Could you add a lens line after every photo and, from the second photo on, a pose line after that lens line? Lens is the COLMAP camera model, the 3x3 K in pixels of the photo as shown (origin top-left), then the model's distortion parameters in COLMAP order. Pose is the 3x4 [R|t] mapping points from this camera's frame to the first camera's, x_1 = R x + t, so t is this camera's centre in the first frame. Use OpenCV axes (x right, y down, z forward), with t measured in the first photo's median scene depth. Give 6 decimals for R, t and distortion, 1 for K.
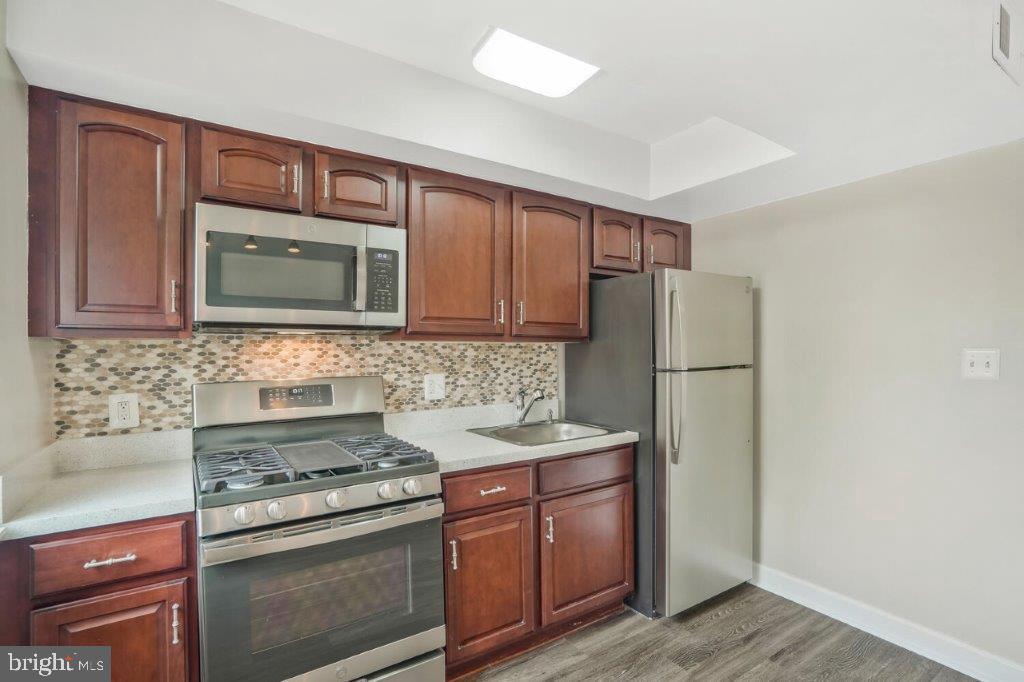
lens RADIAL K [[501.2, 0, 501.4], [0, 501.2, 349.7], [0, 0, 1]] dist [-0.045212, 0.018379]
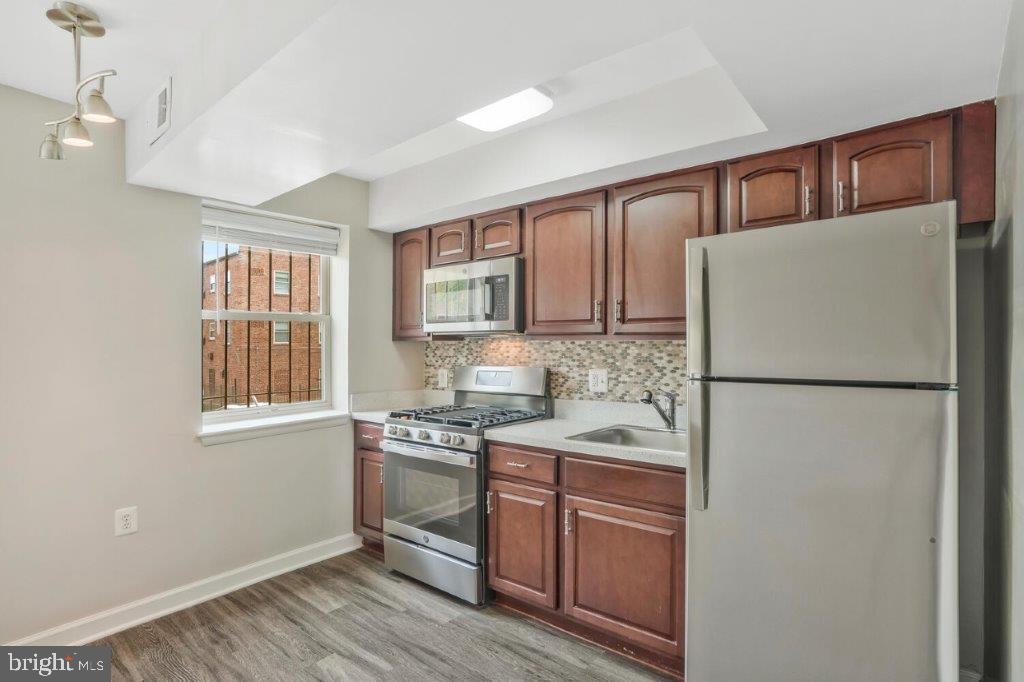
lens RADIAL K [[501.2, 0, 504.4], [0, 501.2, 342.3], [0, 0, 1]] dist [-0.045212, 0.018379]
pose [[0.293251, -0.003478, -0.956029, 1.046685], [-0.000924, 0.999992, -0.003921, -0.008344], [0.956035, 0.002033, 0.293246, 0.569261]]
